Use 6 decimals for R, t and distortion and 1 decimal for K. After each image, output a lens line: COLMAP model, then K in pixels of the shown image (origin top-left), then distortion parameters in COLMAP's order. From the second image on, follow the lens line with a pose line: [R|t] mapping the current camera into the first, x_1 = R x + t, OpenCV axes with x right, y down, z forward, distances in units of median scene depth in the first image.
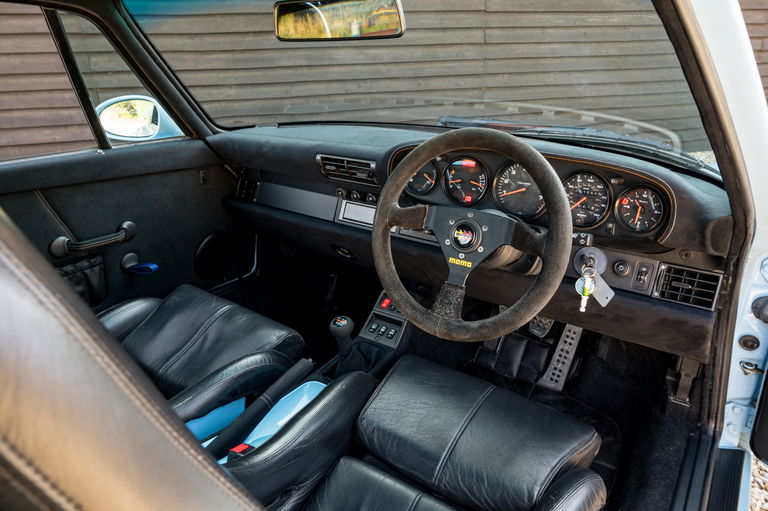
lens RADIAL K [[526.1, 0, 382.1], [0, 526.1, 284.7], [0, 0, 1]] dist [-0.006354, -0.004591]
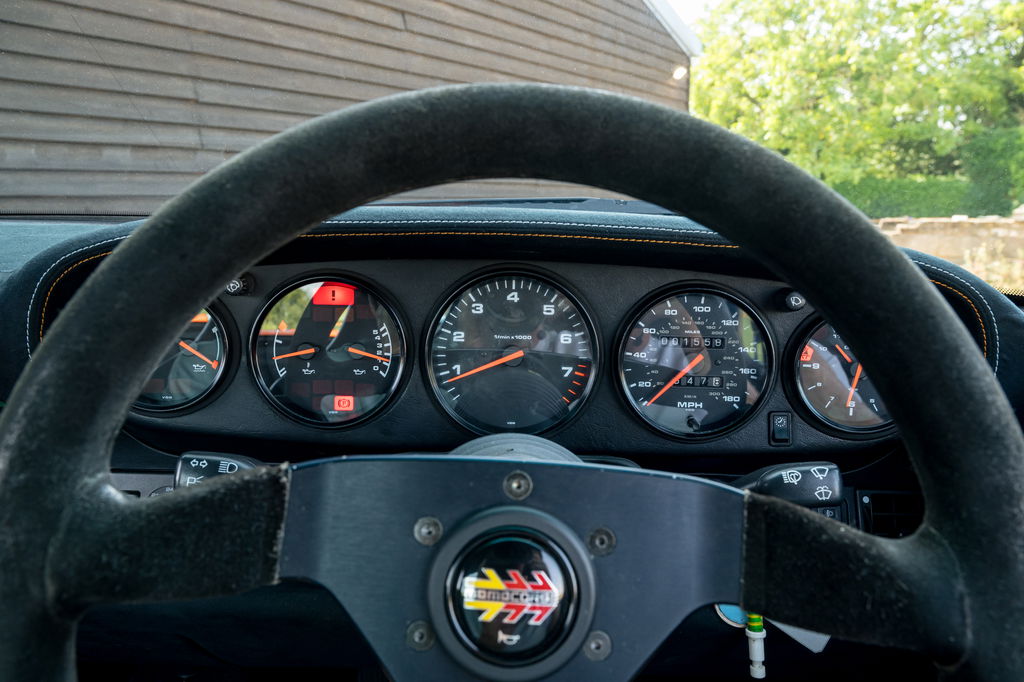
lens RADIAL K [[701.5, 0, 509.4], [0, 701.5, 379.9], [0, 0, 1]] dist [-0.006354, -0.004591]
pose [[0.821692, -0.117762, 0.557633, 0.012534], [0.214324, 0.970450, -0.110872, -0.112751], [-0.528098, 0.210617, 0.822650, 0.615113]]
